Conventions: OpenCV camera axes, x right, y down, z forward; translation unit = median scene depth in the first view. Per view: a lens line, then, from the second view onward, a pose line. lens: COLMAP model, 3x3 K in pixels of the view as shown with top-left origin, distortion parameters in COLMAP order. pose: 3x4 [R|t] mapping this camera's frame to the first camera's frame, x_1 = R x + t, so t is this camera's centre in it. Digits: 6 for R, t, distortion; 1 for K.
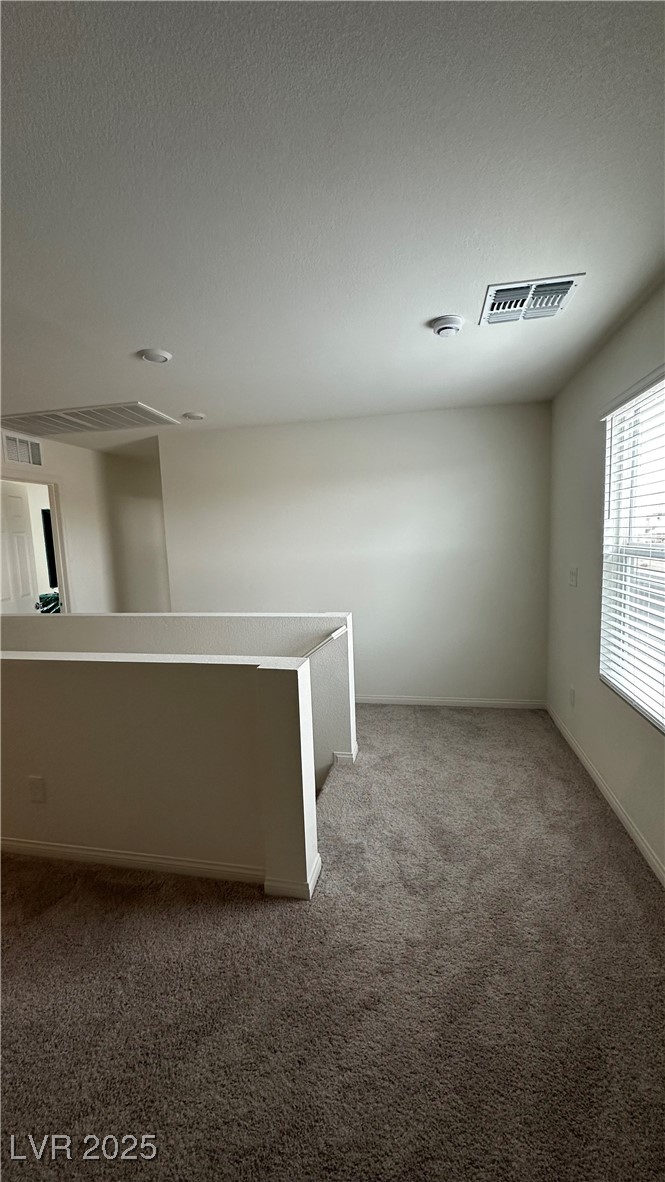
lens RADIAL K [[475.0, 0, 327.3], [0, 475.0, 591.3], [0, 0, 1]] dist [-0.002851, 0.000227]
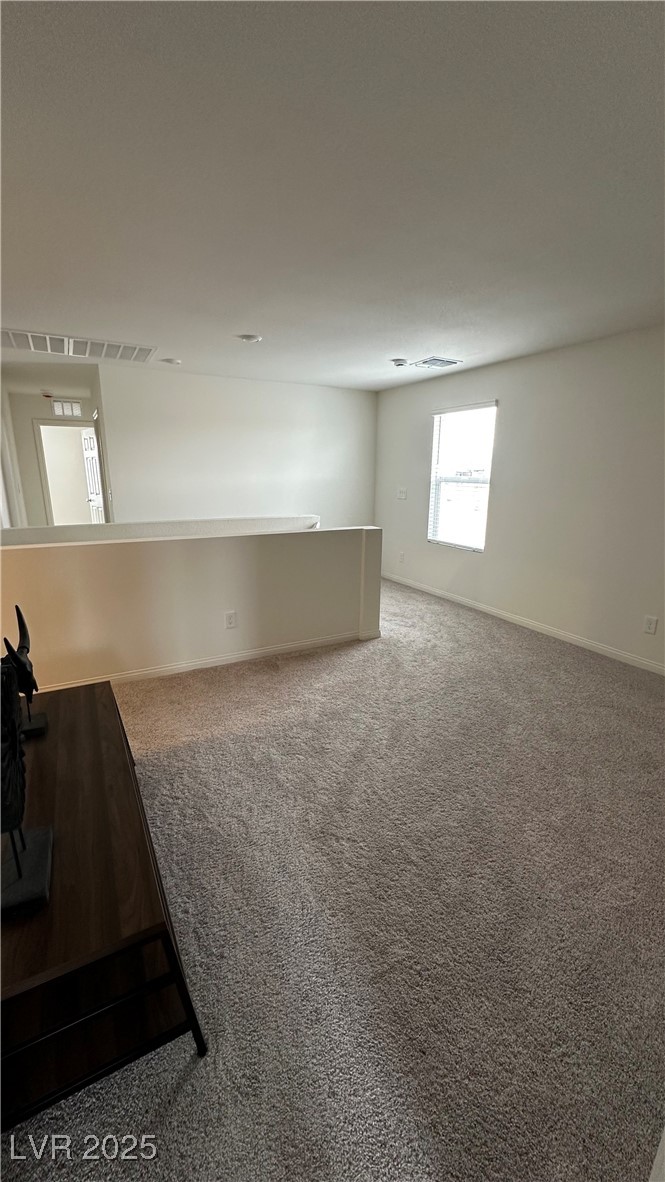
lens RADIAL K [[475.0, 0, 339.0], [0, 475.0, 592.3], [0, 0, 1]] dist [-0.002851, 0.000227]
pose [[0.757351, -0.121794, 0.641549, -1.520603], [0.034158, 0.988496, 0.147336, 0.112492], [-0.652114, -0.089671, 0.752799, -0.492783]]
